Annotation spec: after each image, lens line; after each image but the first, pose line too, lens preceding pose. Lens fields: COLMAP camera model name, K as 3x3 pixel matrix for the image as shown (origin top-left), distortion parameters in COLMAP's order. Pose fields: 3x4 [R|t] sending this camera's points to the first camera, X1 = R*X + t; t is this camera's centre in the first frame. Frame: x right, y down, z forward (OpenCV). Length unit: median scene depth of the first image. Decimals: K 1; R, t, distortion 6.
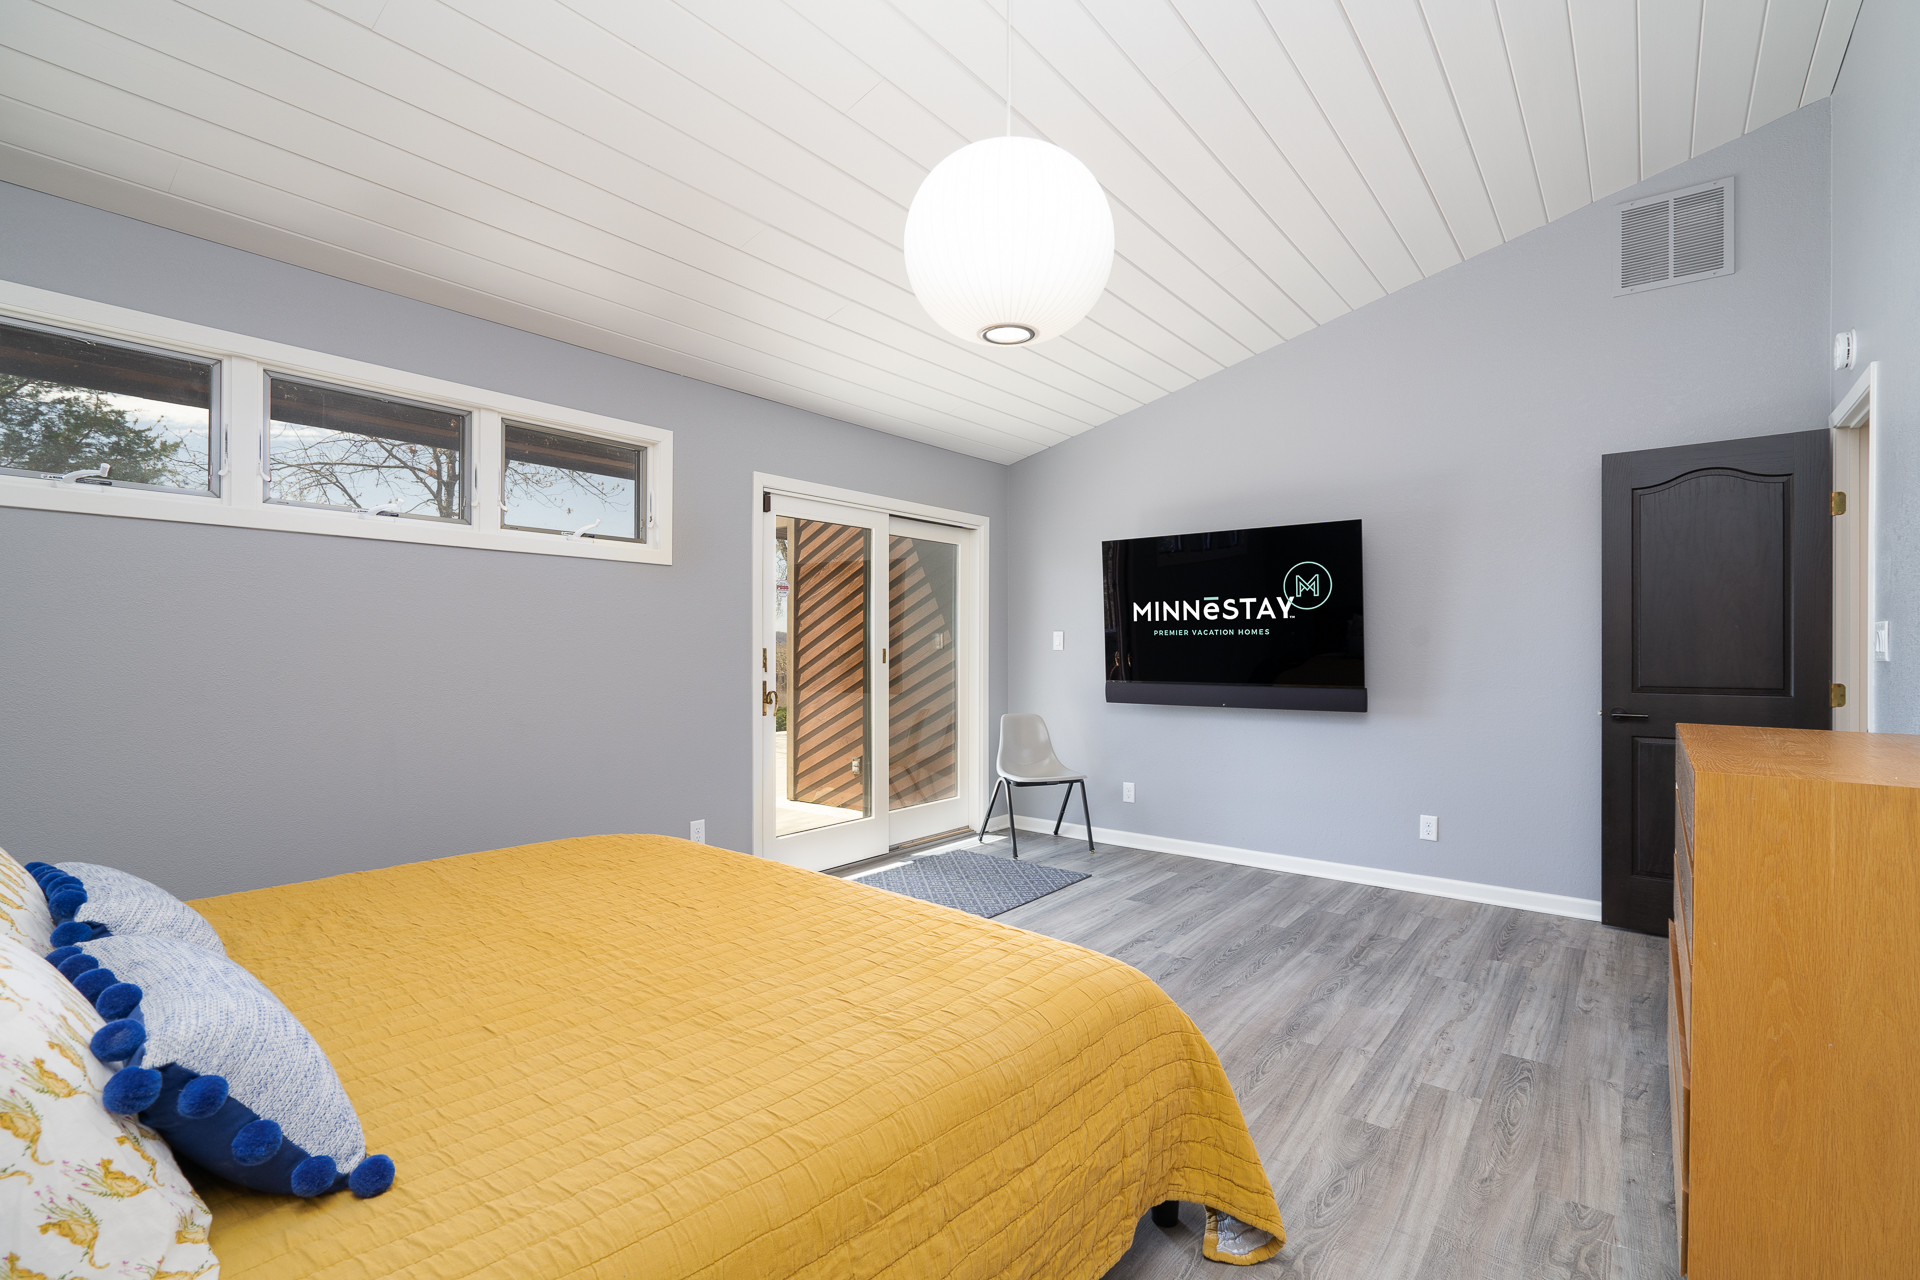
lens RADIAL K [[888.4, 0, 958.3], [0, 888.4, 642.9], [0, 0, 1]] dist [-0.000386, -0.000395]
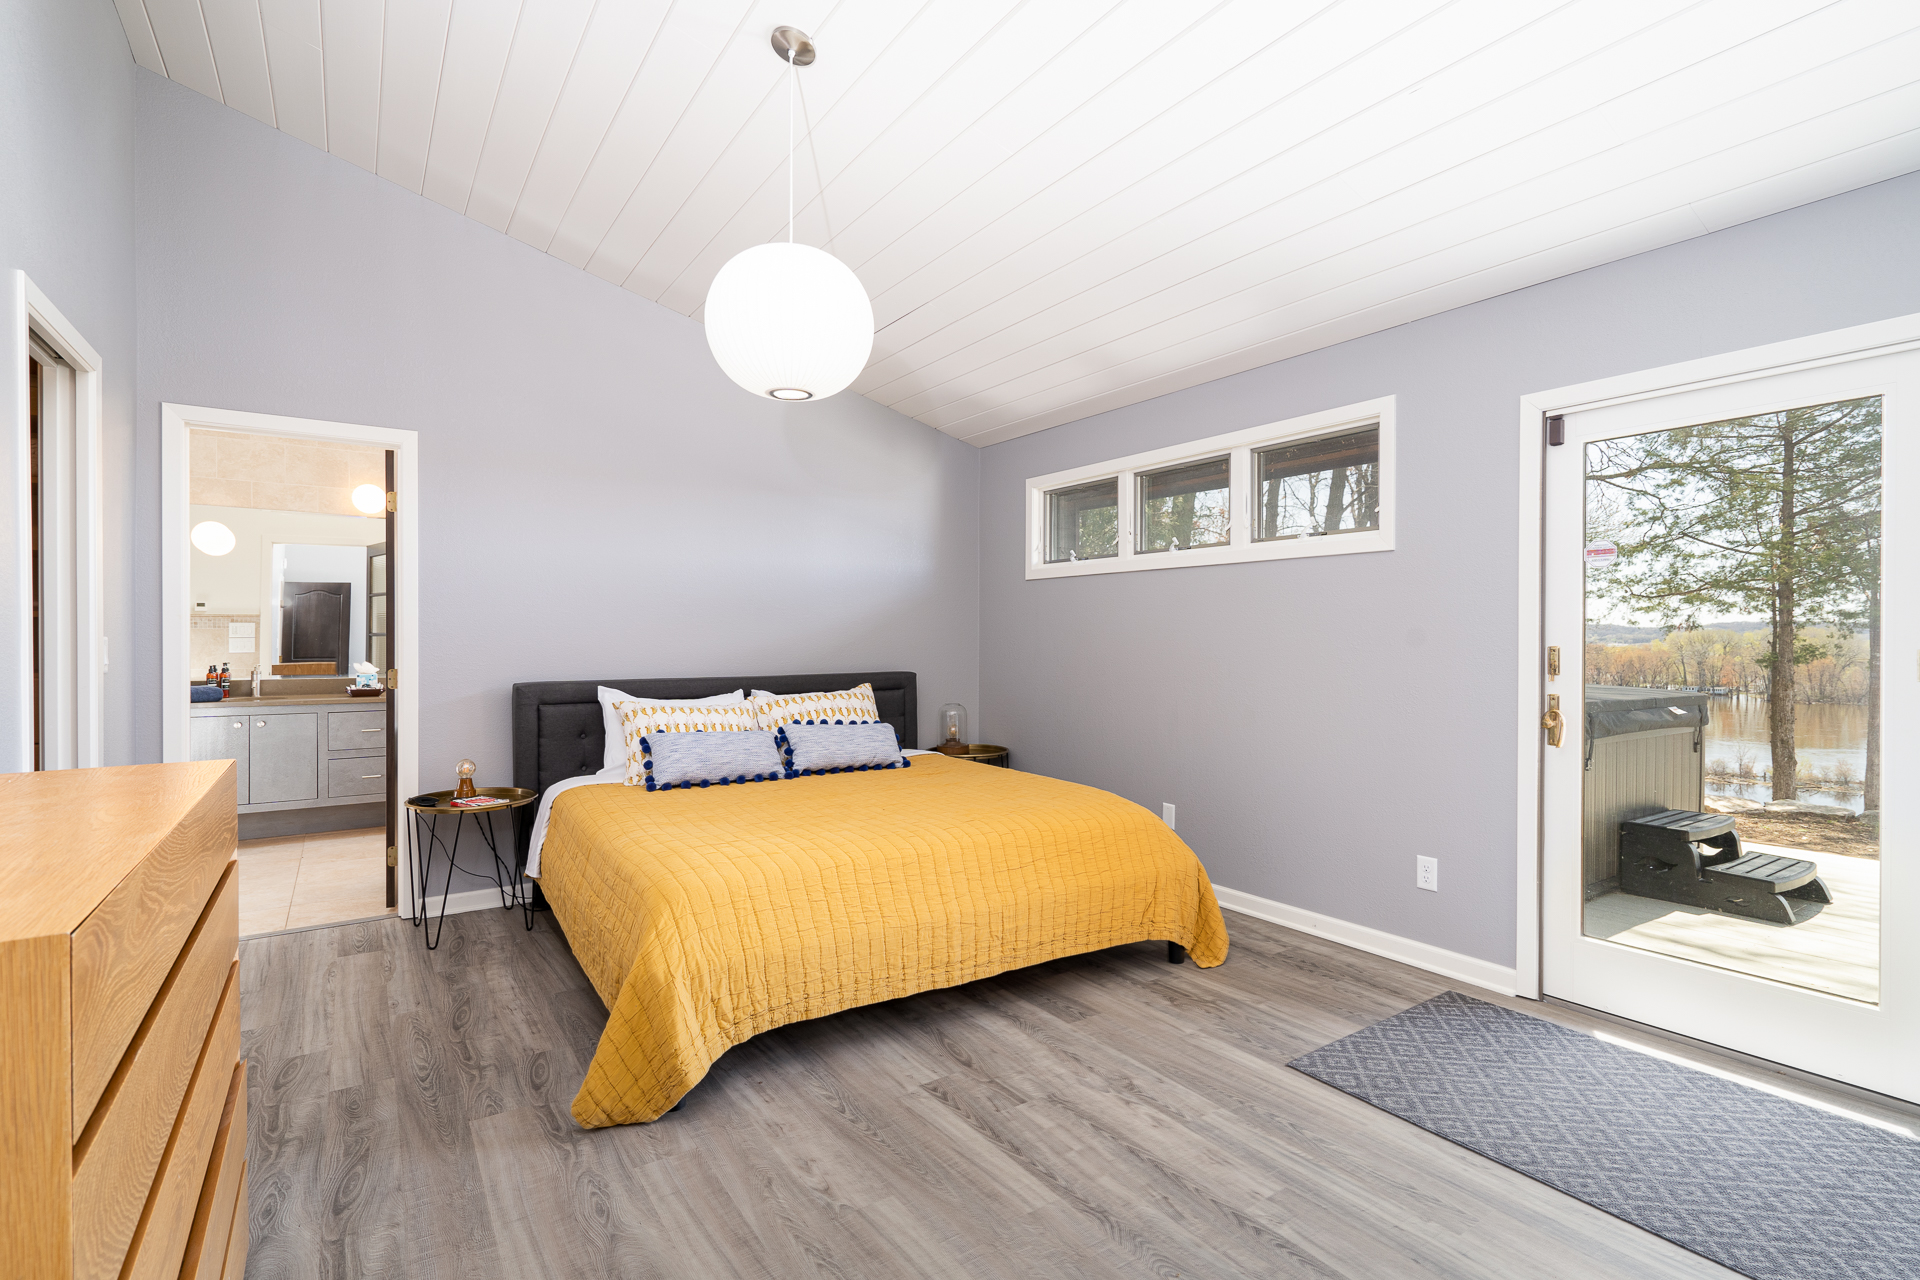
lens RADIAL K [[888.4, 0, 957.1], [0, 888.4, 642.9], [0, 0, 1]] dist [-0.000386, -0.000395]
pose [[-0.305839, 0.000456, -0.952083, 0.786493], [-0.000766, 0.999999, 0.000725, 0.003151], [0.952083, 0.000951, -0.305839, 1.070399]]
